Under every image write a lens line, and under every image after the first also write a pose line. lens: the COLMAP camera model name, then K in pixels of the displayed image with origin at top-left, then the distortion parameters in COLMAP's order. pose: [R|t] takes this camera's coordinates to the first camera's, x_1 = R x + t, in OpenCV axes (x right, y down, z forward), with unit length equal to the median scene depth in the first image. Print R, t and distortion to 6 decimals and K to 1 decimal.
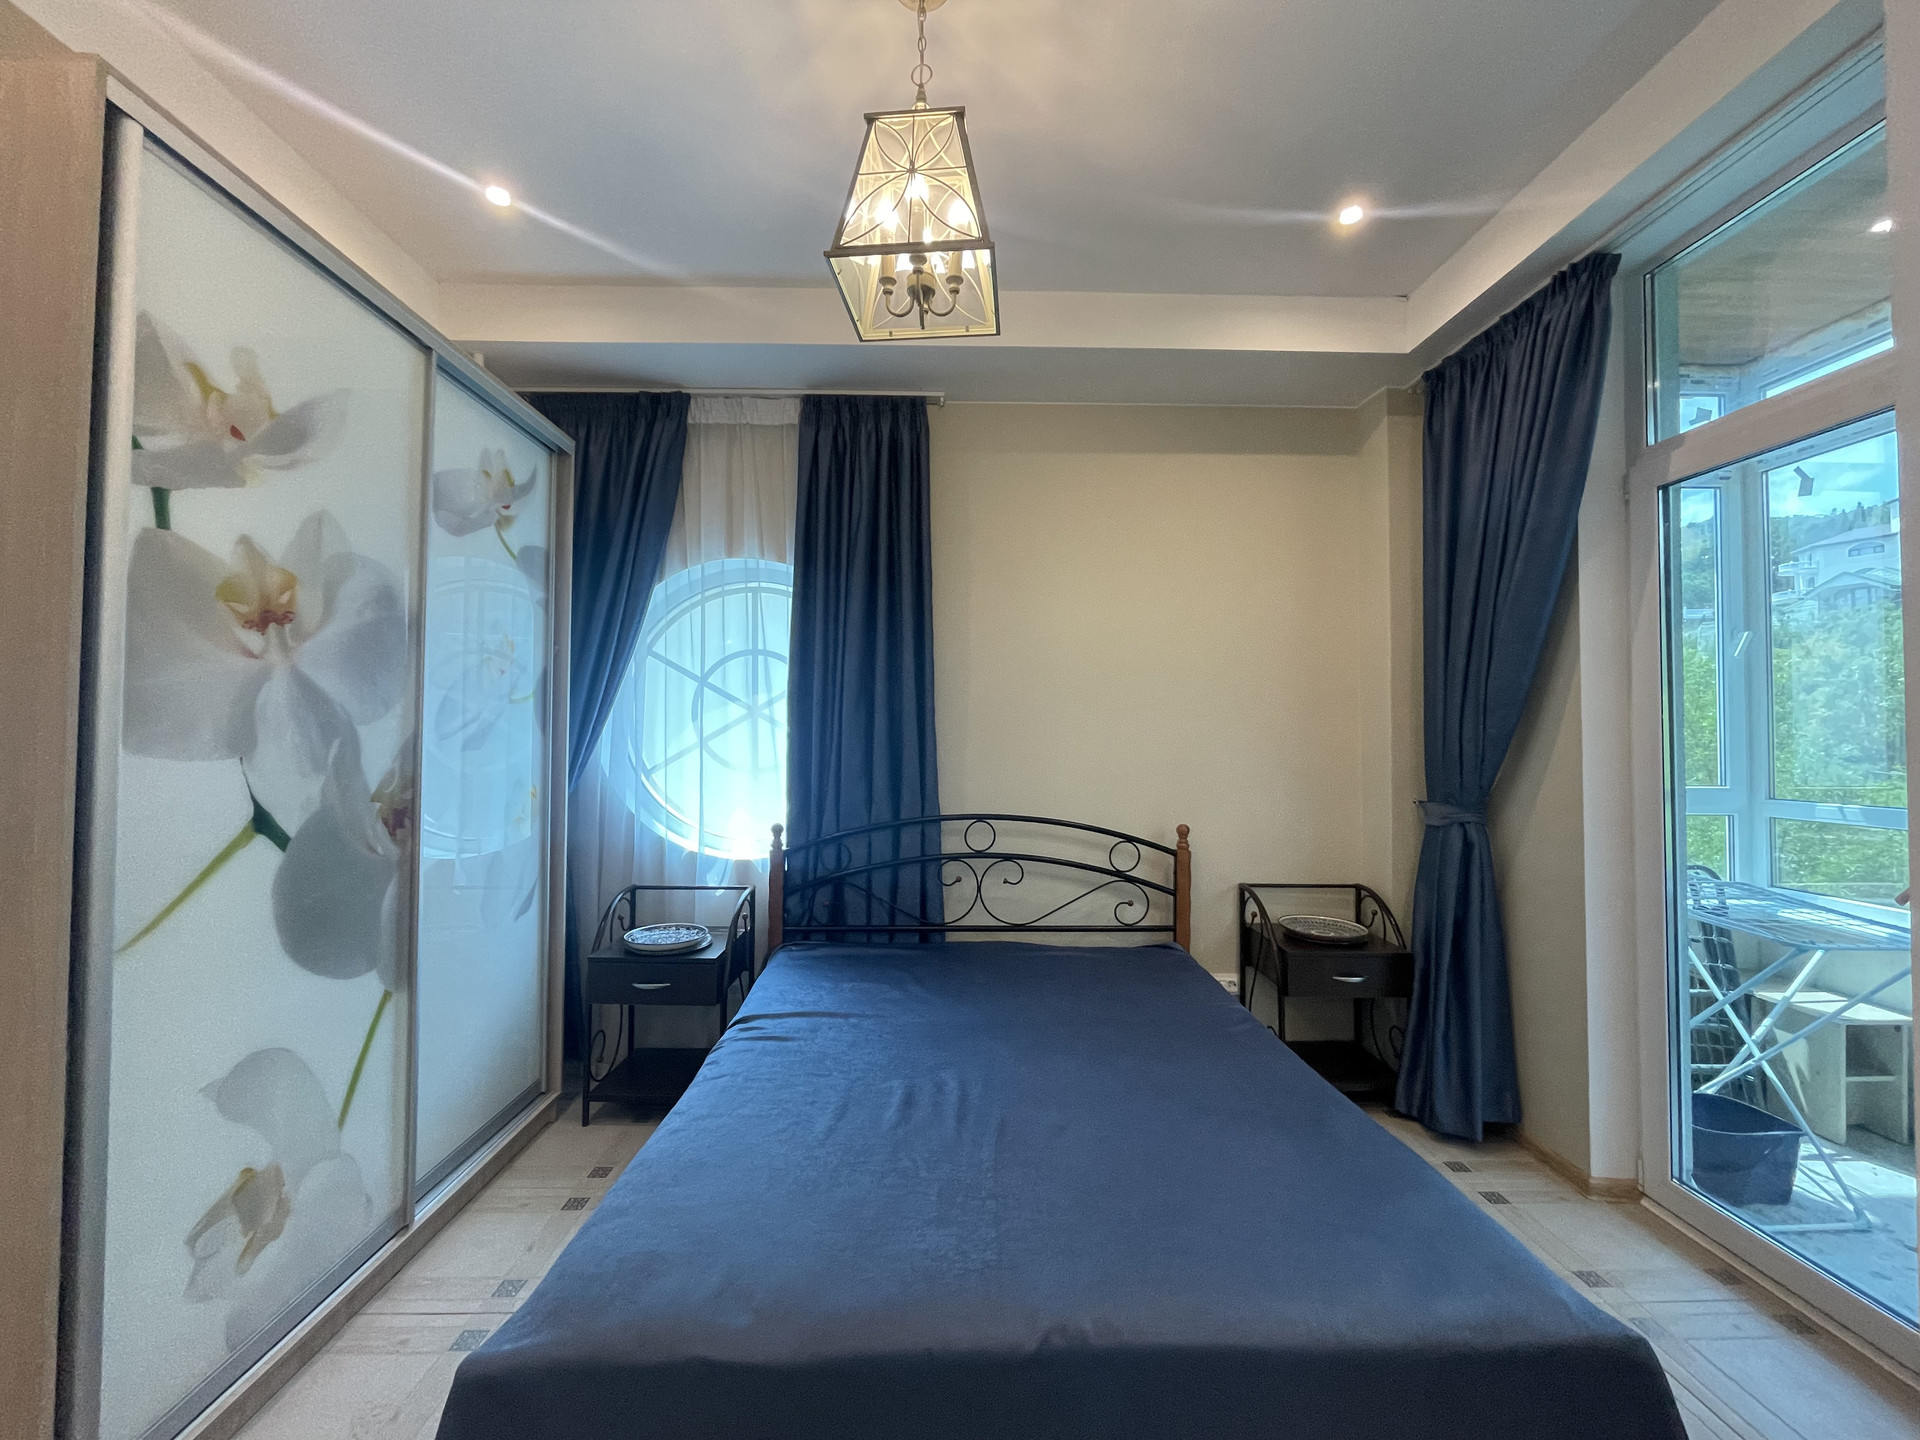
lens RADIAL K [[778.9, 0, 955.5], [0, 778.9, 713.7], [0, 0, 1]] dist [0.003189, -0.000233]
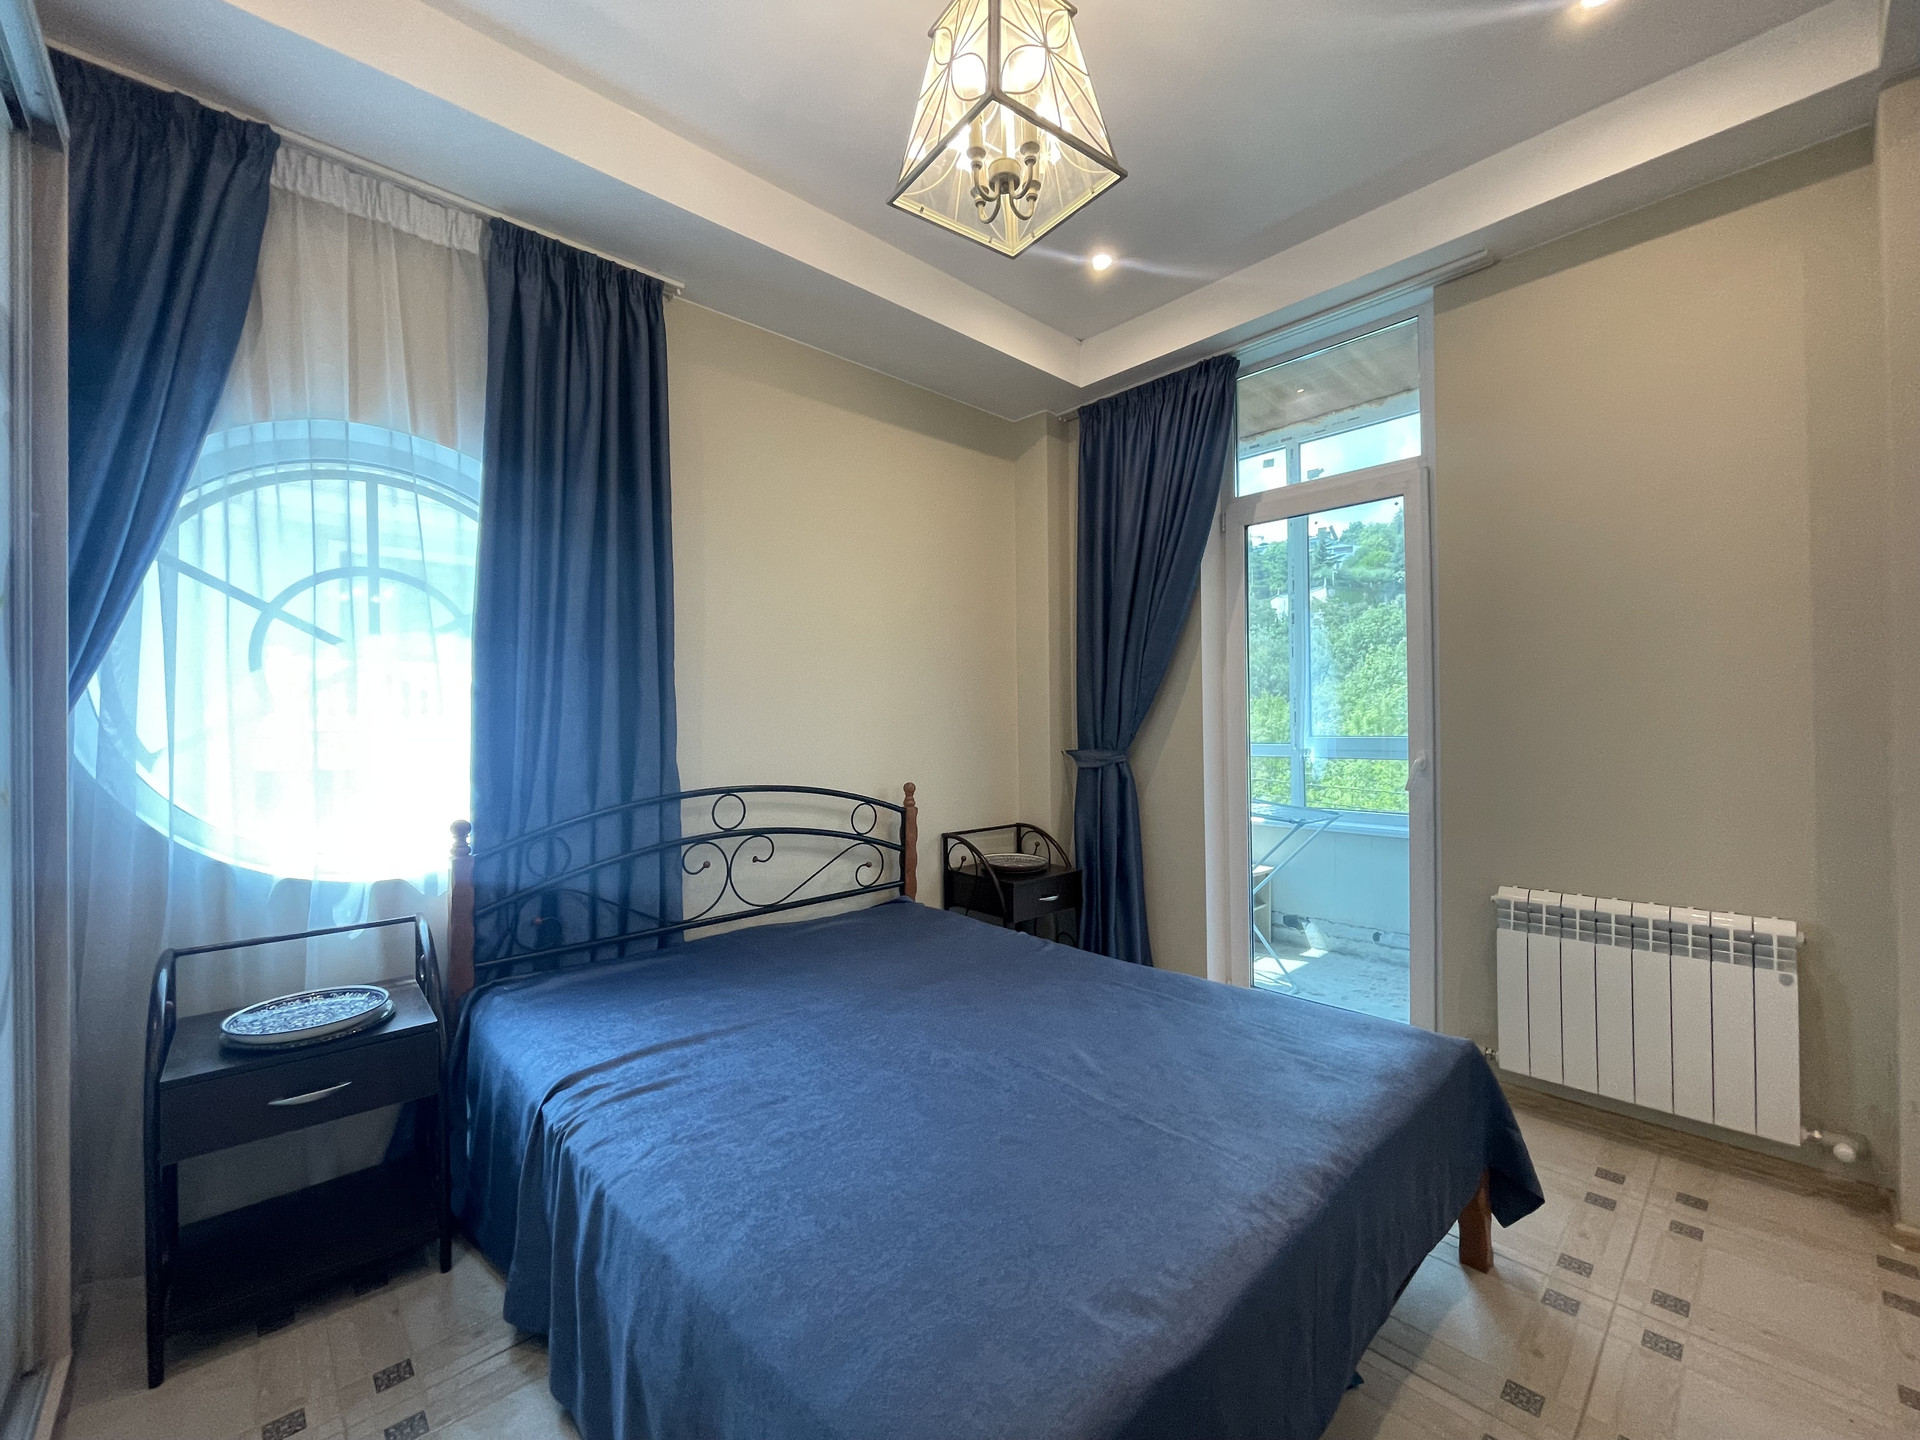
lens RADIAL K [[778.9, 0, 955.5], [0, 778.9, 713.7], [0, 0, 1]] dist [0.003189, -0.000233]
pose [[0.748576, -0.008796, 0.662990, -0.355884], [-0.003168, 0.999853, 0.016843, 0.031601], [-0.663041, -0.014709, 0.748439, 0.178812]]
